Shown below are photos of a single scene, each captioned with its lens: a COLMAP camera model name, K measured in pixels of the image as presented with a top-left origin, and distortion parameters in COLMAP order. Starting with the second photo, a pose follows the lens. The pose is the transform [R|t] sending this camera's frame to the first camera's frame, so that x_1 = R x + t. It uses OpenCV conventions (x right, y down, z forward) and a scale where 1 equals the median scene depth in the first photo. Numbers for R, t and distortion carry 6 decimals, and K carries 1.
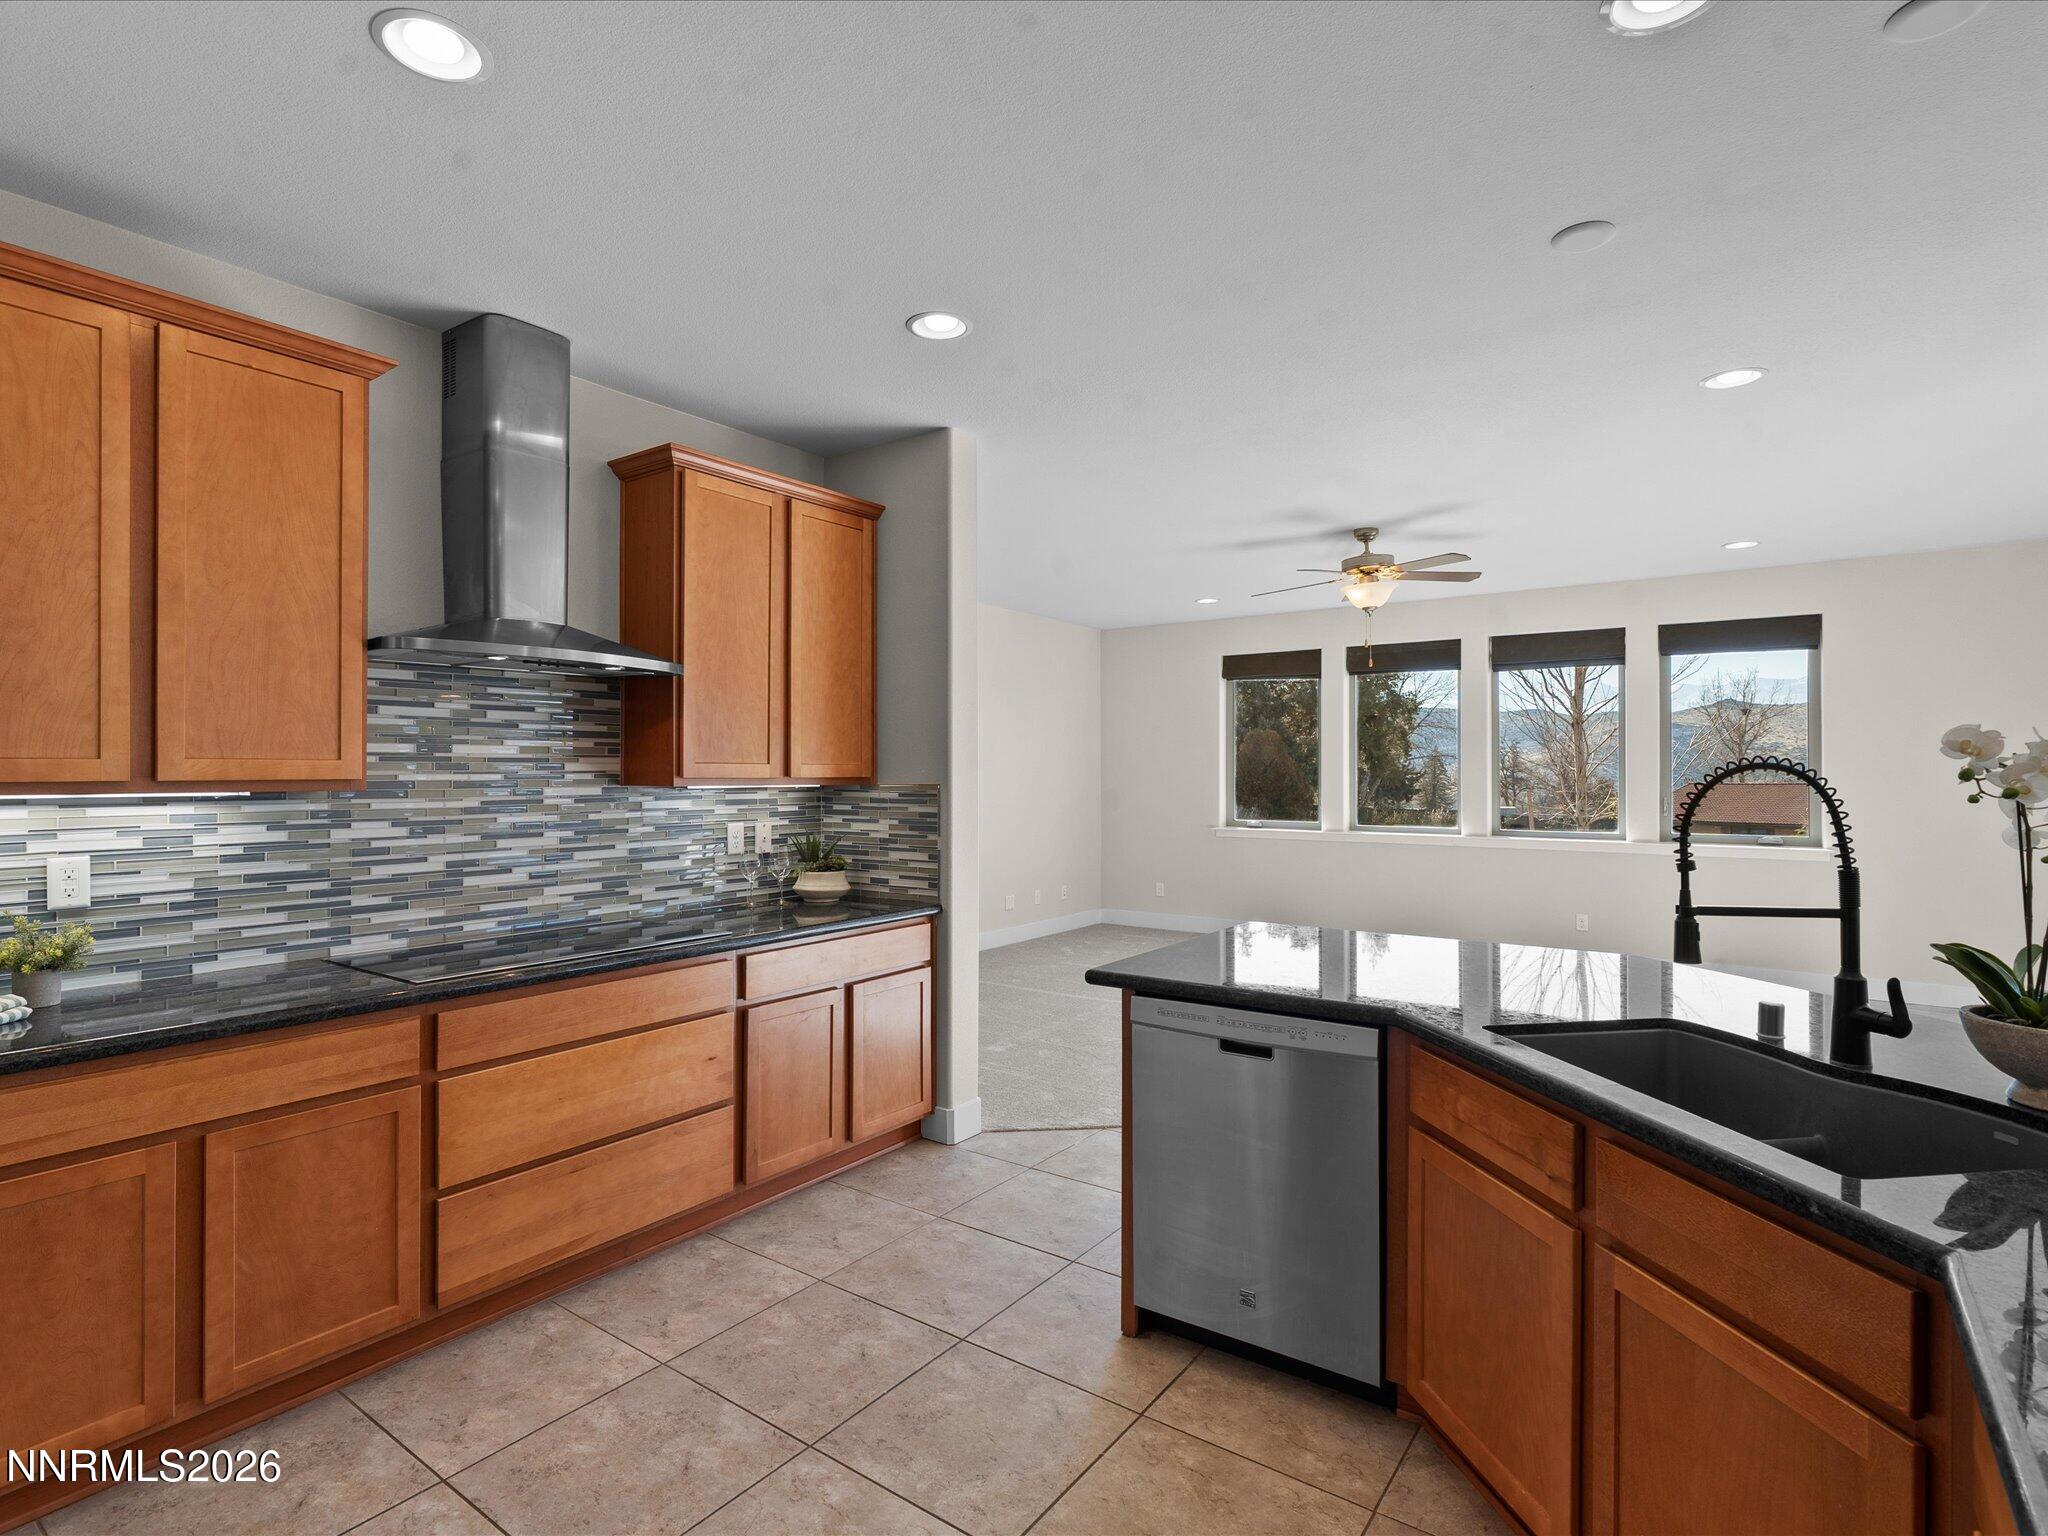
lens RADIAL K [[1039.3, 0, 1015.3], [0, 1039.3, 767.0], [0, 0, 1]] dist [-0.007860, 0.003179]
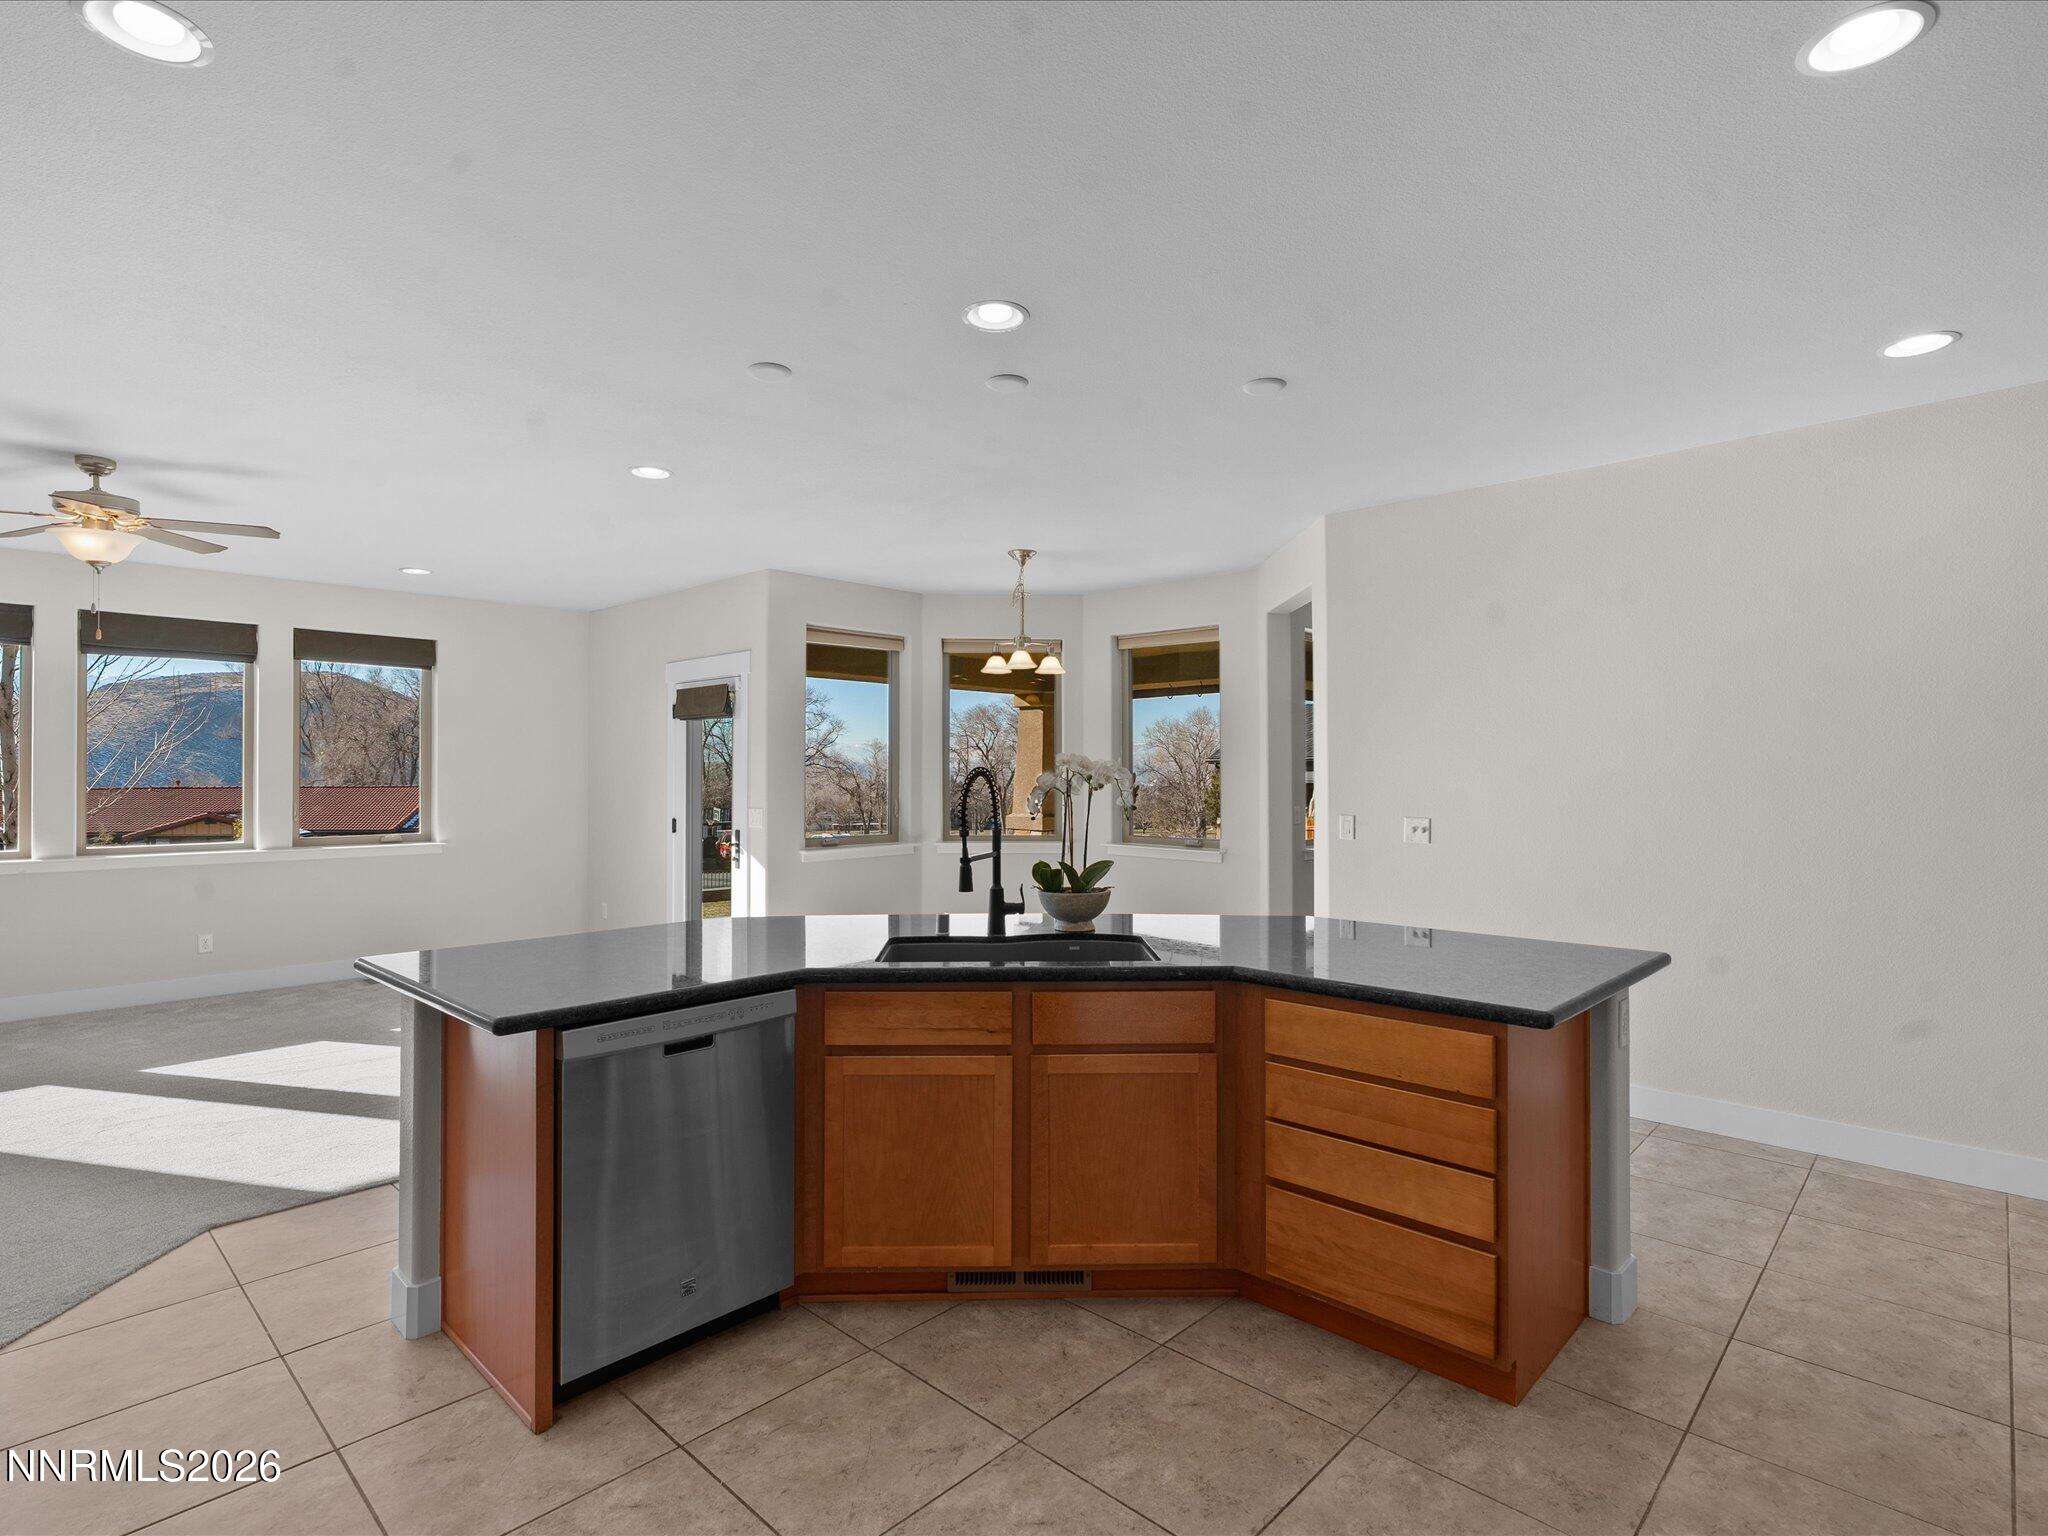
lens RADIAL K [[1023.1, 0, 1015.8], [0, 1023.1, 773.3], [0, 0, 1]] dist [-0.004568, 0.000345]
pose [[0.133015, 0.001578, 0.991113, -0.588563], [-0.003265, 0.999994, -0.001154, 0.000993], [-0.991109, -0.003083, 0.133020, 0.431537]]
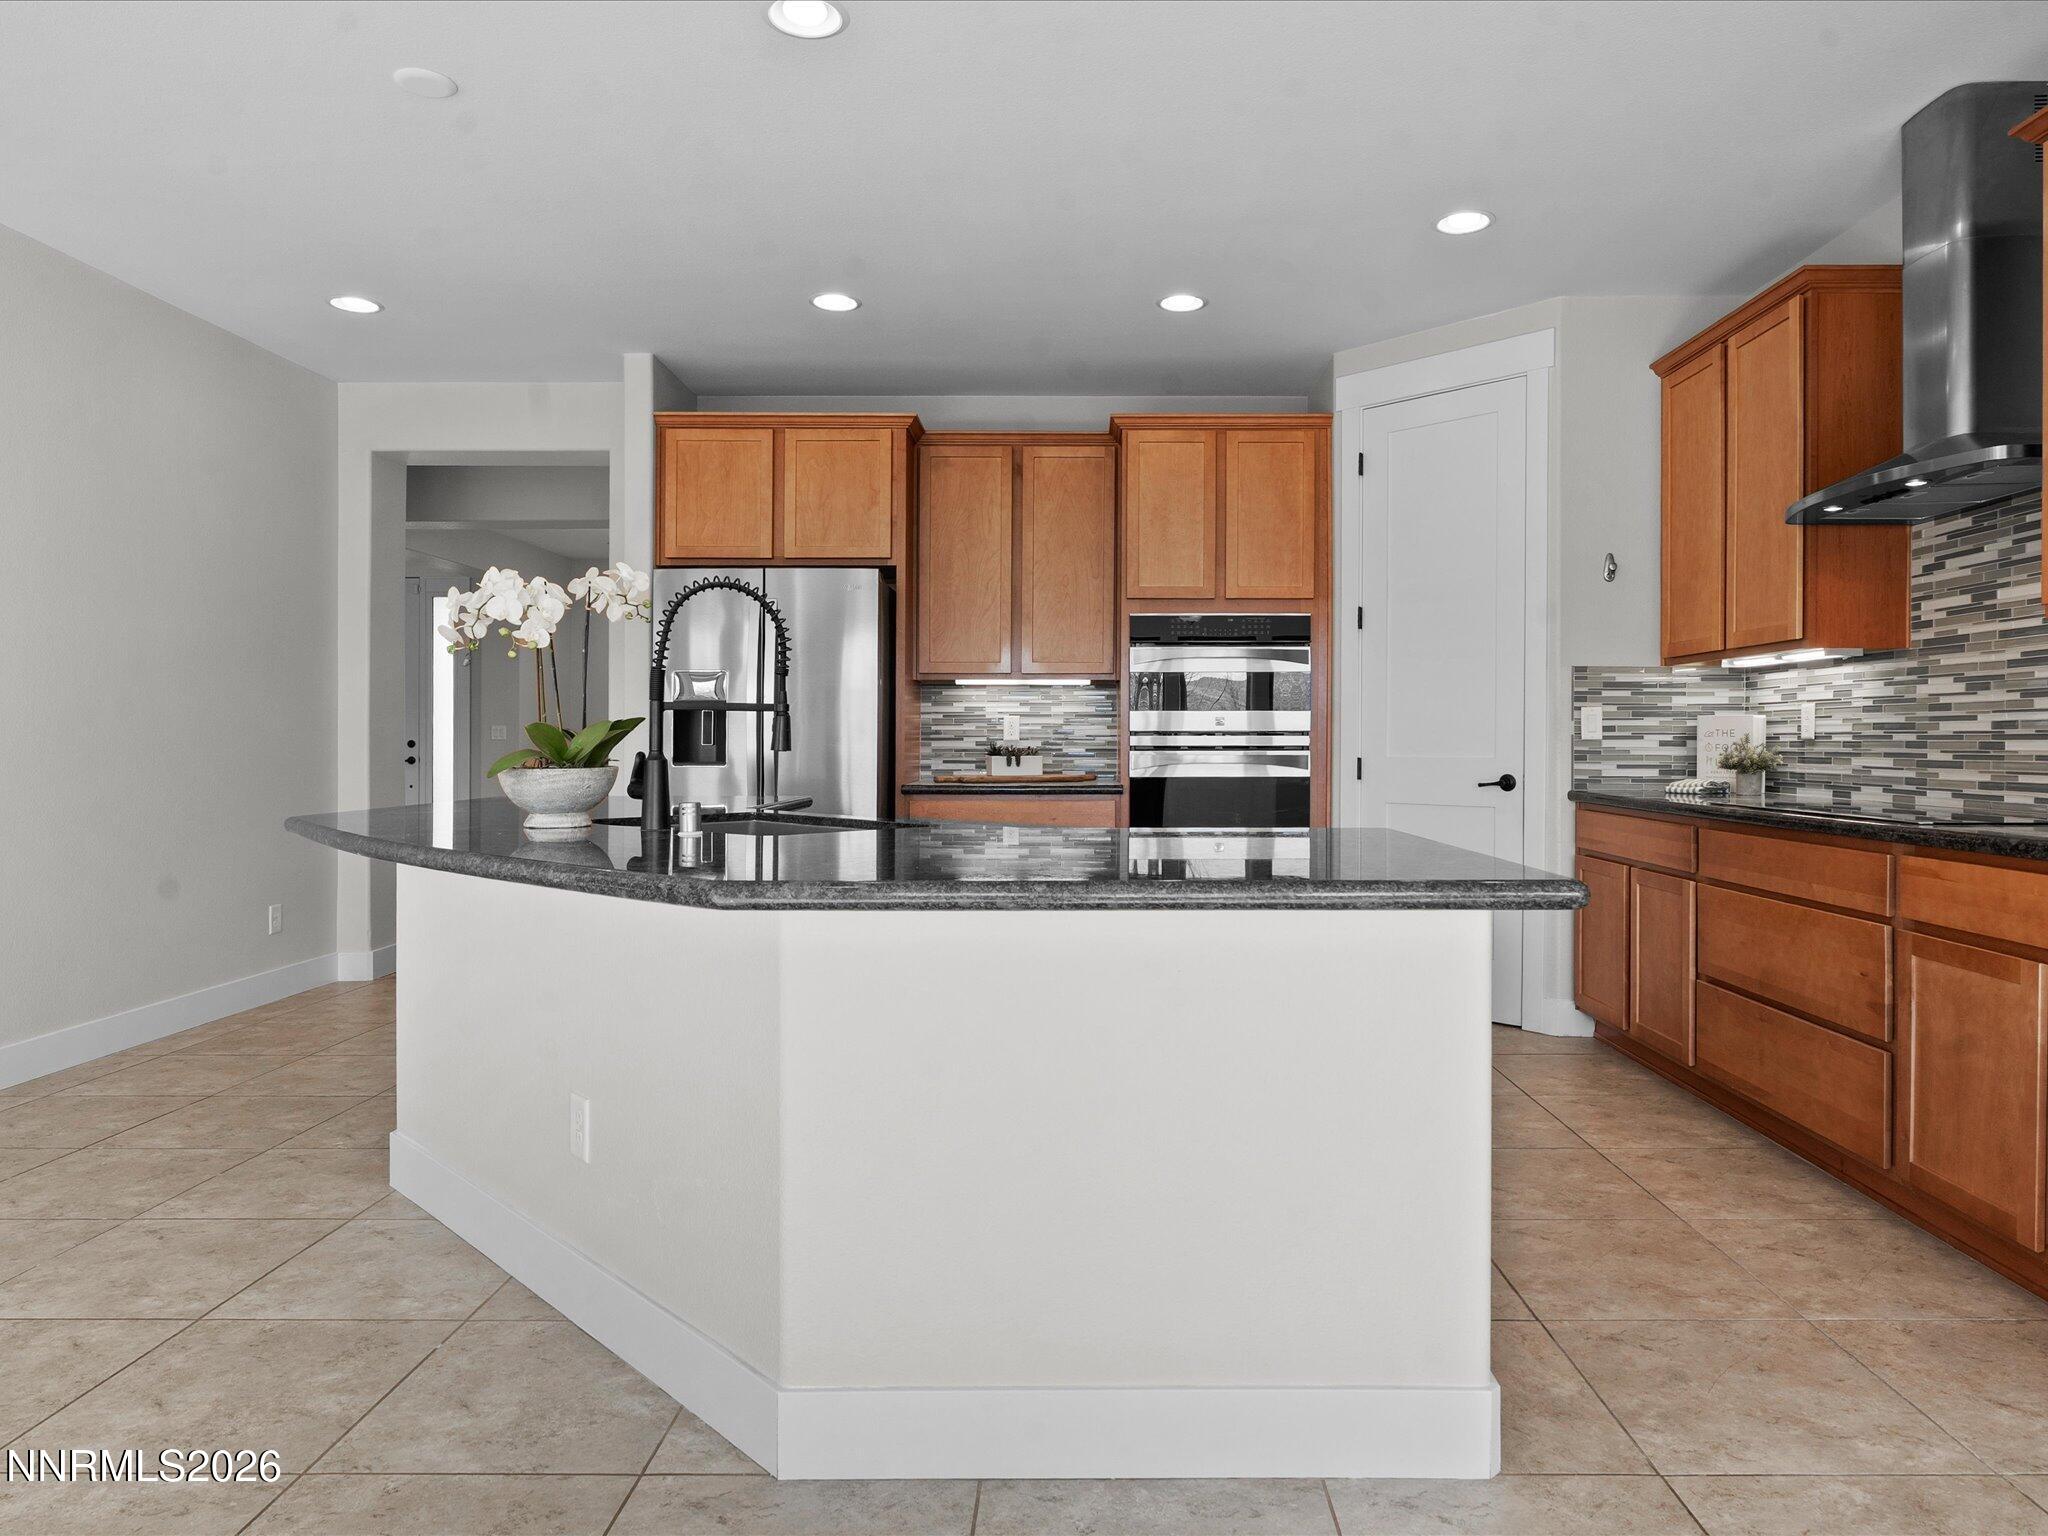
lens RADIAL K [[1286.5, 0, 1099.1], [0, 1286.5, 737.7], [0, 0, 1]] dist [-0.006554, 0.000550]
pose [[-0.804832, -0.000866, -0.593503, 0.753616], [0.003108, 0.999979, -0.005674, 0.113023], [0.593495, -0.006412, -0.804812, 1.482918]]
